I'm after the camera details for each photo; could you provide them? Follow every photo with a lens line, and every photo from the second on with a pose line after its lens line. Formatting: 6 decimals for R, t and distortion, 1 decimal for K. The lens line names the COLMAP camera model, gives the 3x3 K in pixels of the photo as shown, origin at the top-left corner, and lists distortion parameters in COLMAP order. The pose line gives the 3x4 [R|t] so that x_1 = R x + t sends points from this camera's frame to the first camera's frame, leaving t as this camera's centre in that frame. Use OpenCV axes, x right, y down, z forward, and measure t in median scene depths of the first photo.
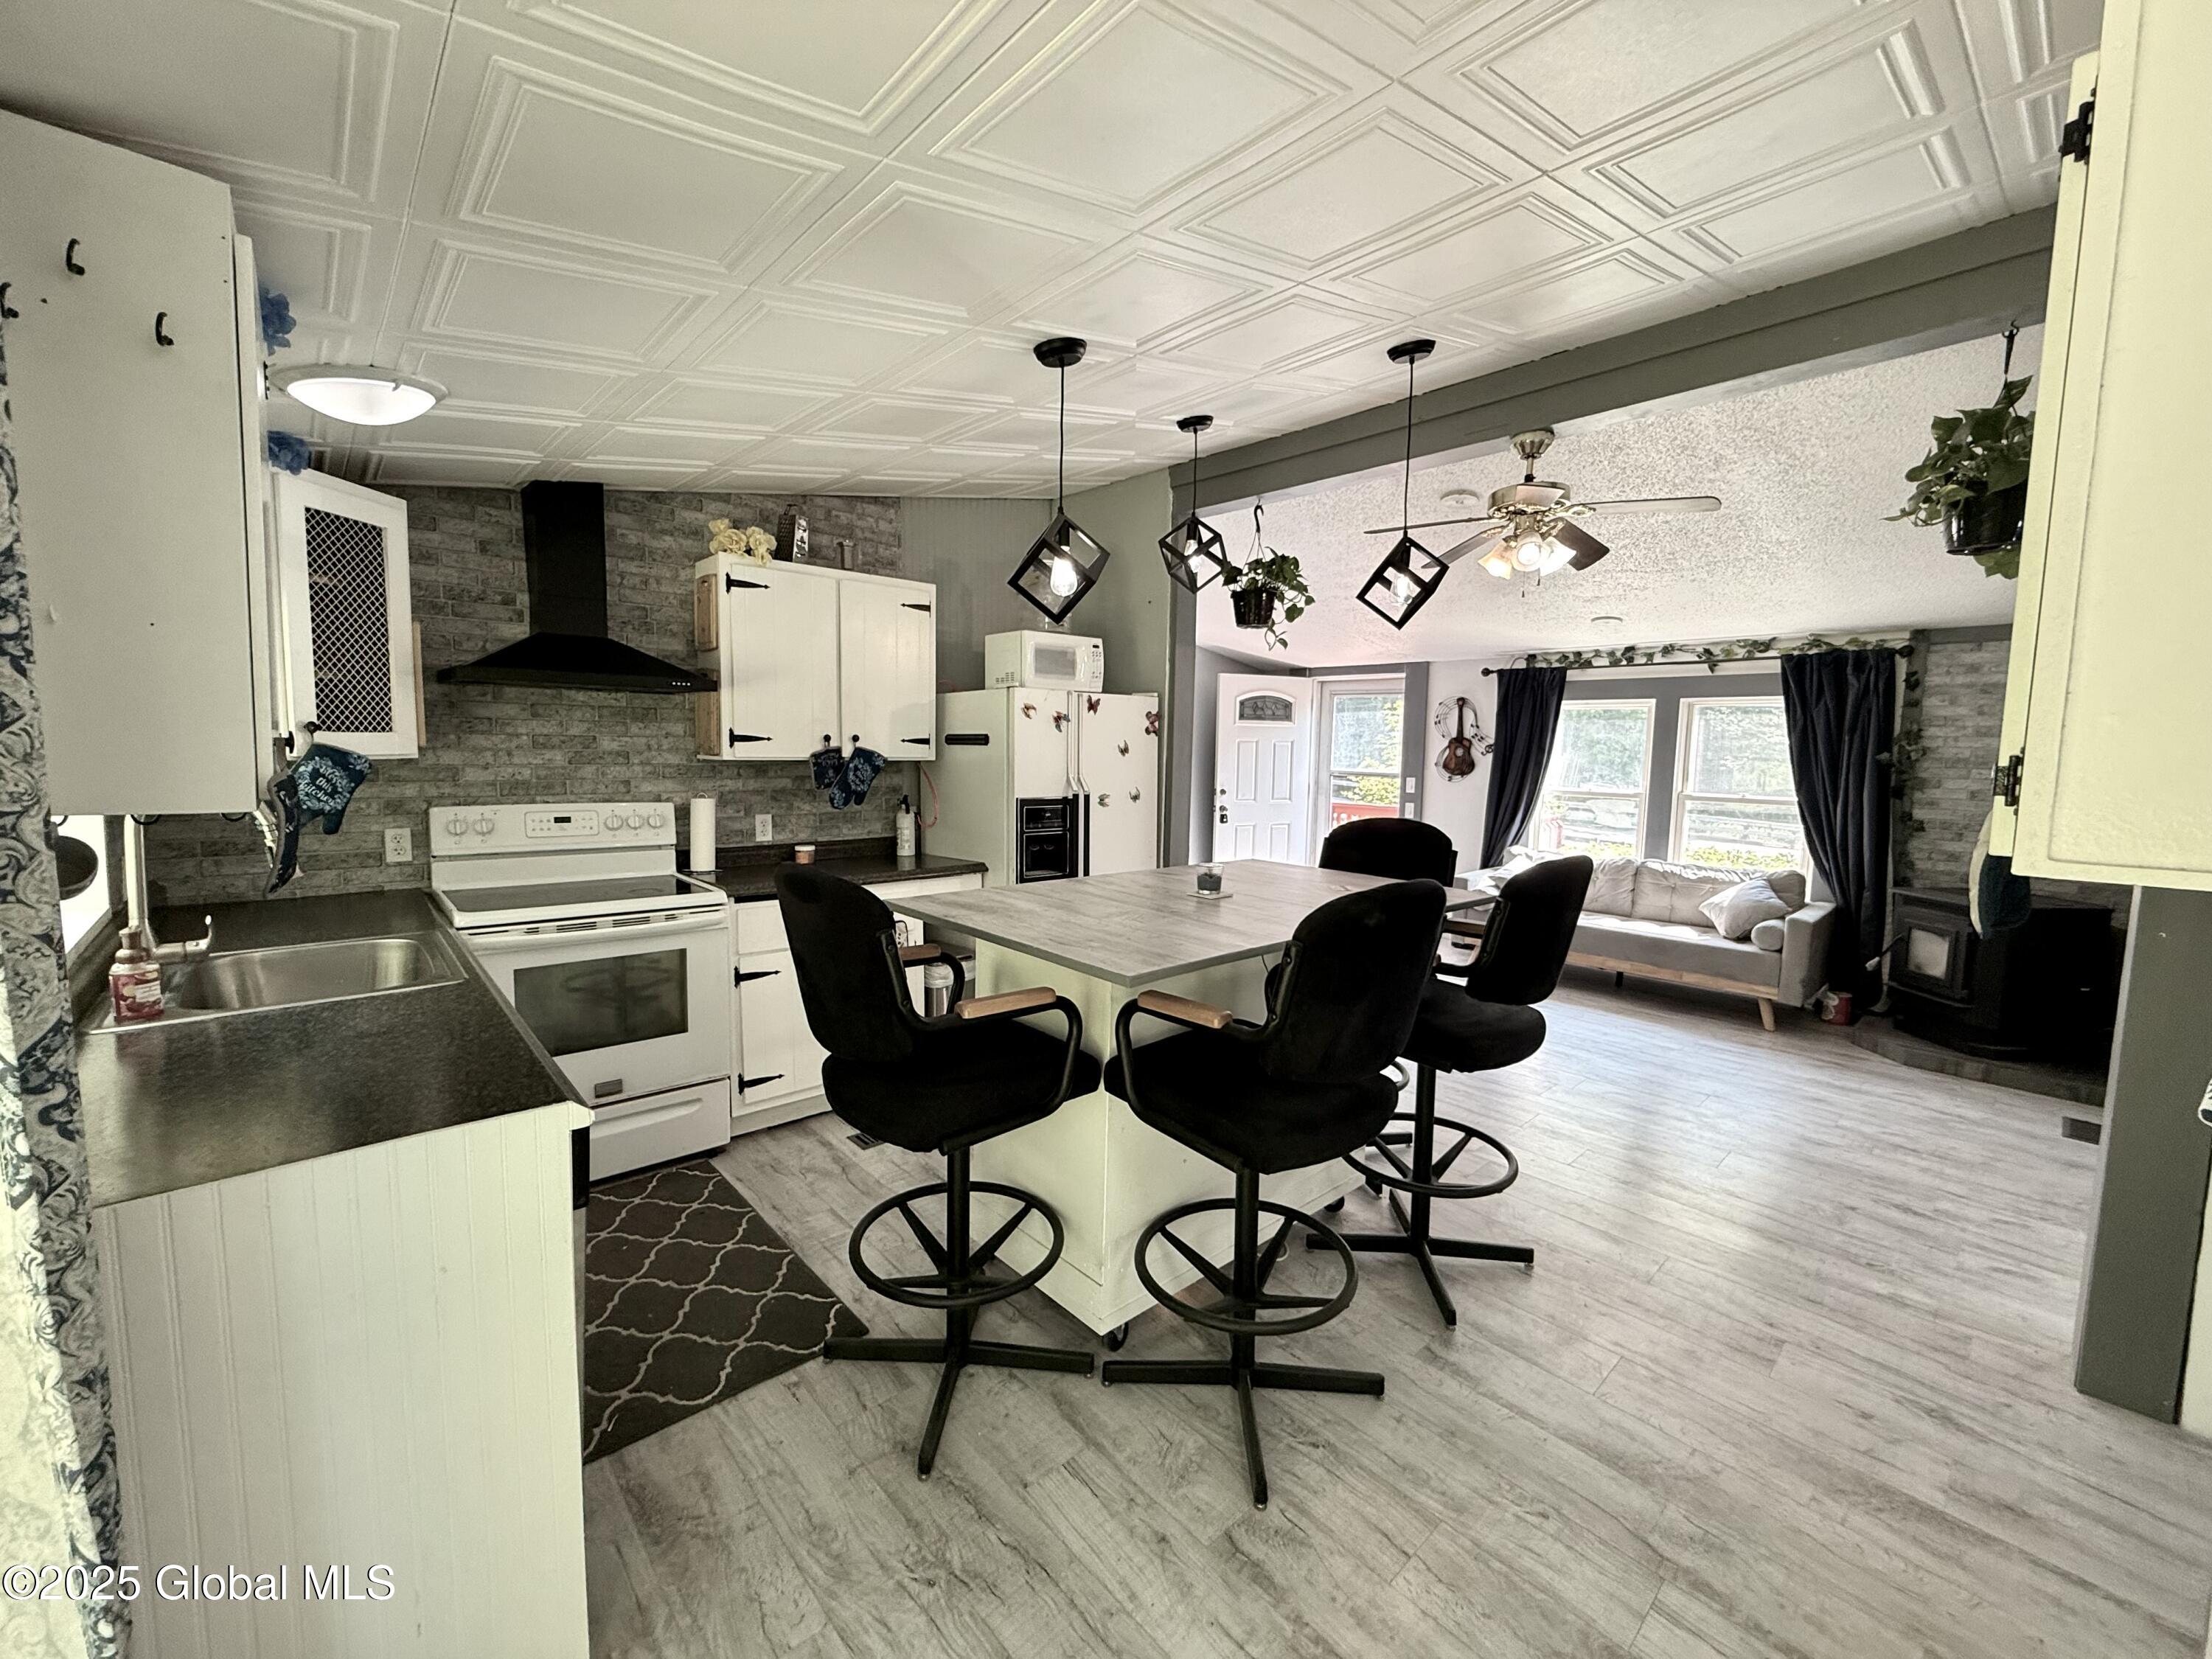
lens RADIAL K [[877.2, 0, 1095.3], [0, 877.2, 827.0], [0, 0, 1]] dist [-0.000623, 0.000090]
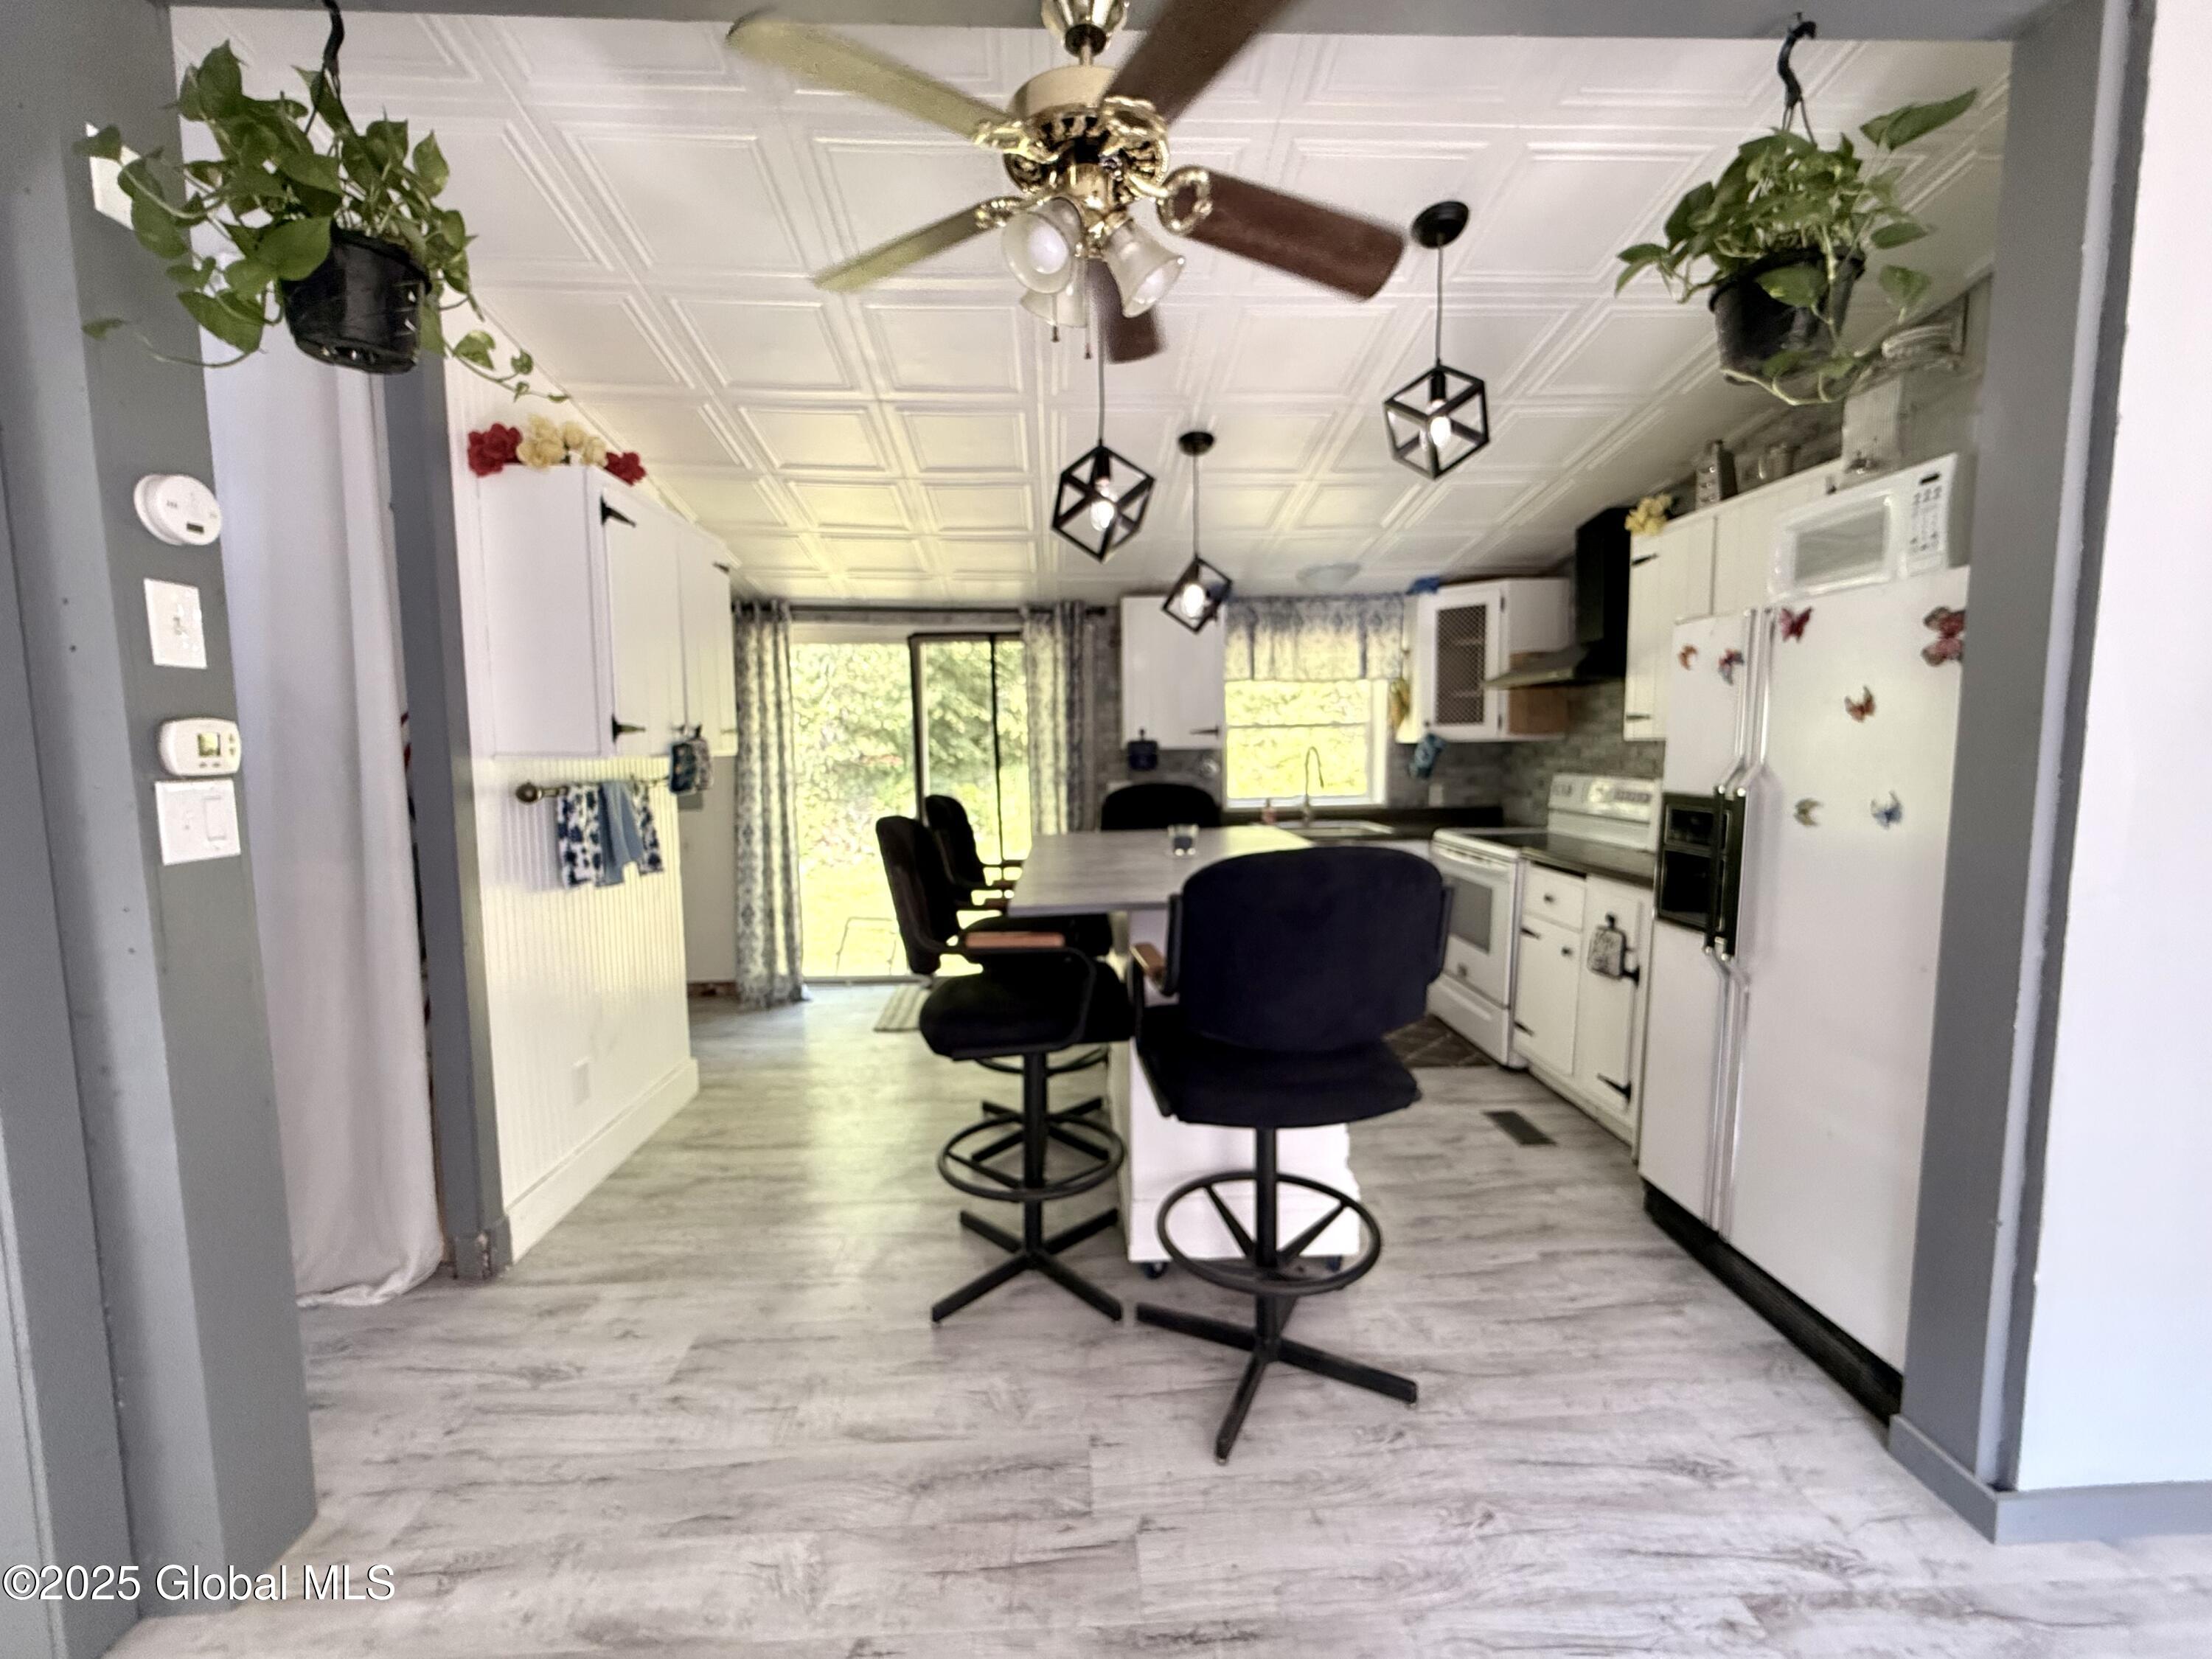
lens RADIAL K [[877.2, 0, 1097.0], [0, 877.2, 824.7], [0, 0, 1]] dist [-0.000623, 0.000090]
pose [[-0.634055, 0.059554, -0.770991, 0.650999], [-0.073410, 0.987892, 0.136679, -0.062407], [0.769795, 0.143260, -0.622006, 1.008644]]
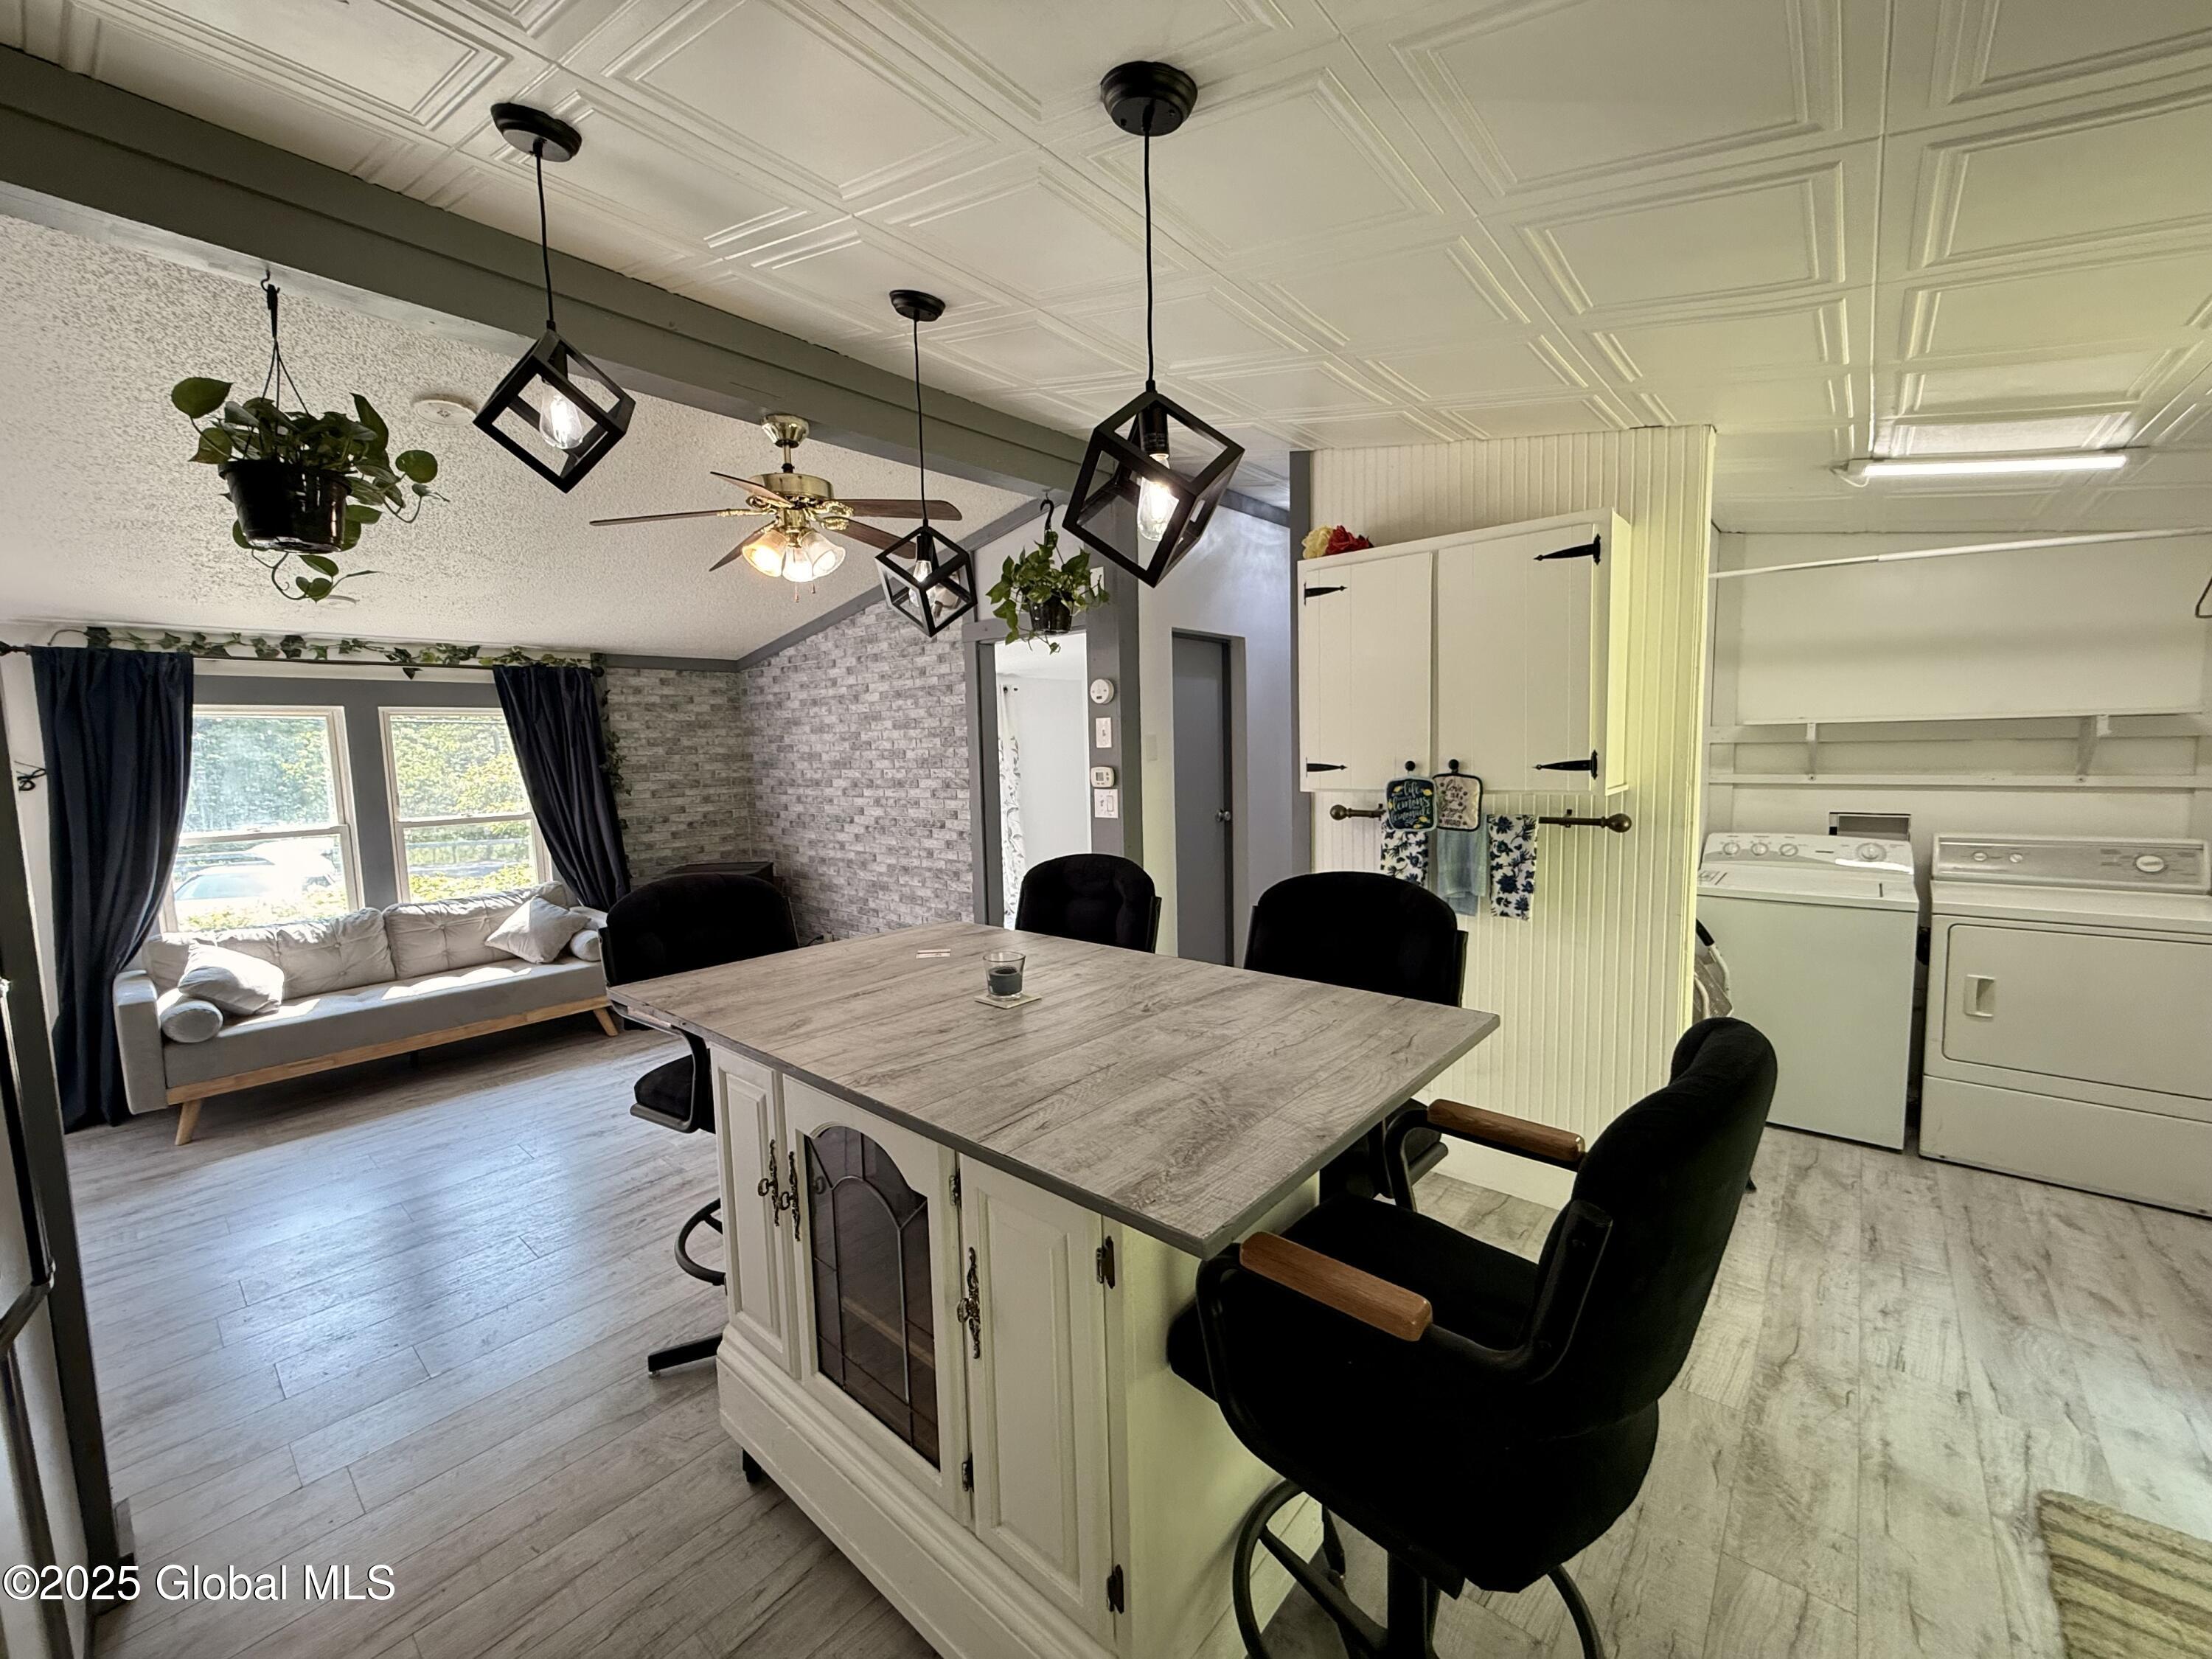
lens RADIAL K [[877.2, 0, 1100.8], [0, 877.2, 825.6], [0, 0, 1]] dist [-0.000623, 0.000090]
pose [[-0.128643, -0.108996, 0.985683, -0.346573], [0.116000, 0.985465, 0.124111, -0.085805], [-0.984883, 0.130305, -0.114129, 0.628331]]
